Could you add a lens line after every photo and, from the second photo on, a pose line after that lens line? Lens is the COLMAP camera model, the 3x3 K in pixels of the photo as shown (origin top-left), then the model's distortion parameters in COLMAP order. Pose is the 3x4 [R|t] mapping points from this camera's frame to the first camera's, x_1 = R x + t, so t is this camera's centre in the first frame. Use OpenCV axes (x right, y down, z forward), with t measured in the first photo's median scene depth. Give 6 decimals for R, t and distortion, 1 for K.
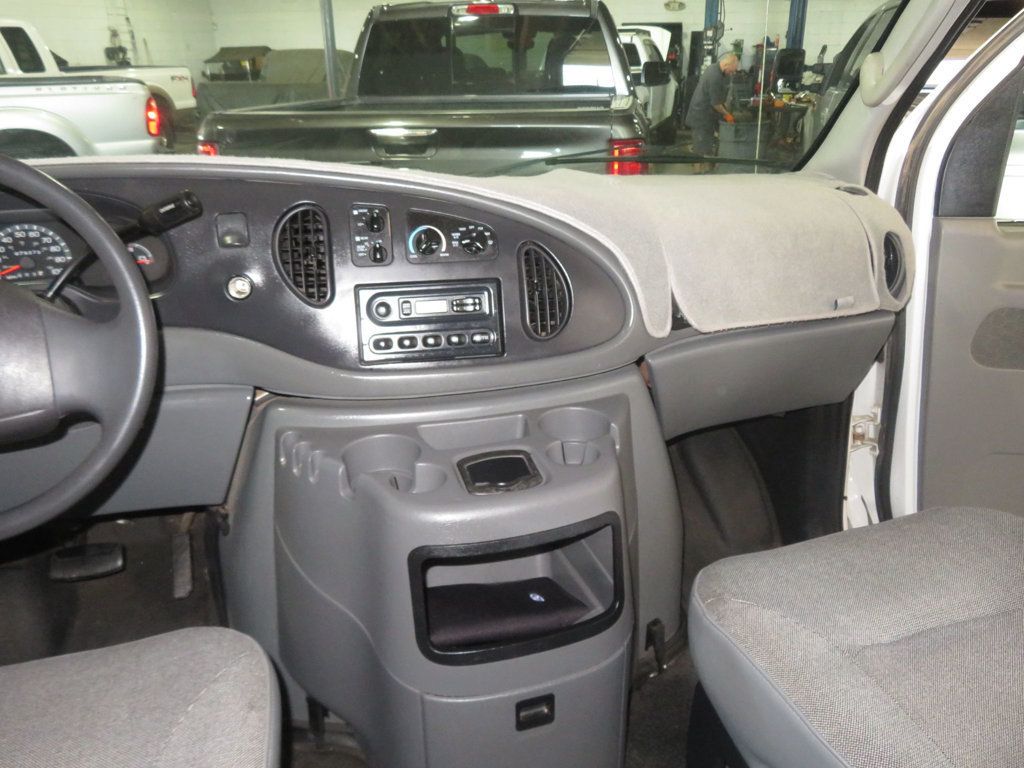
lens RADIAL K [[790.1, 0, 512.0], [0, 790.1, 384.0], [0, 0, 1]] dist [-0.007728, 0.000578]
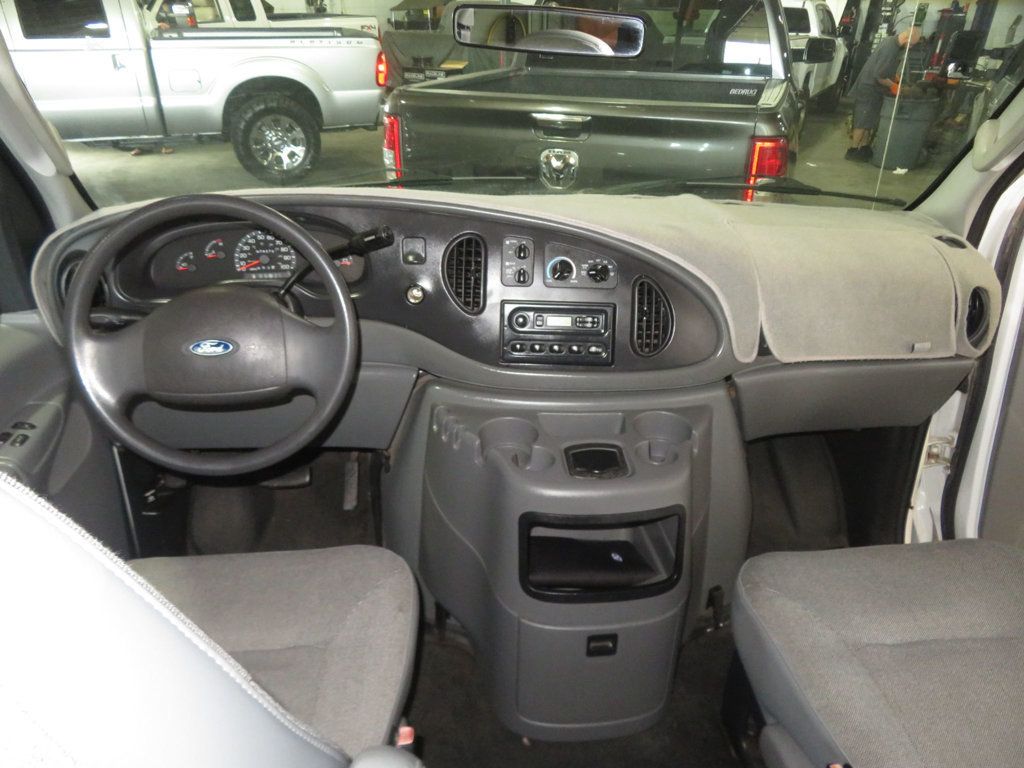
lens RADIAL K [[757.3, 0, 512.0], [0, 757.3, 384.0], [0, 0, 1]] dist [0.038233, -0.003571]
pose [[0.979102, 0.117438, -0.166033, 0.035646], [-0.101119, 0.989469, 0.103564, -0.112644], [0.176447, -0.084611, 0.980667, -0.202165]]
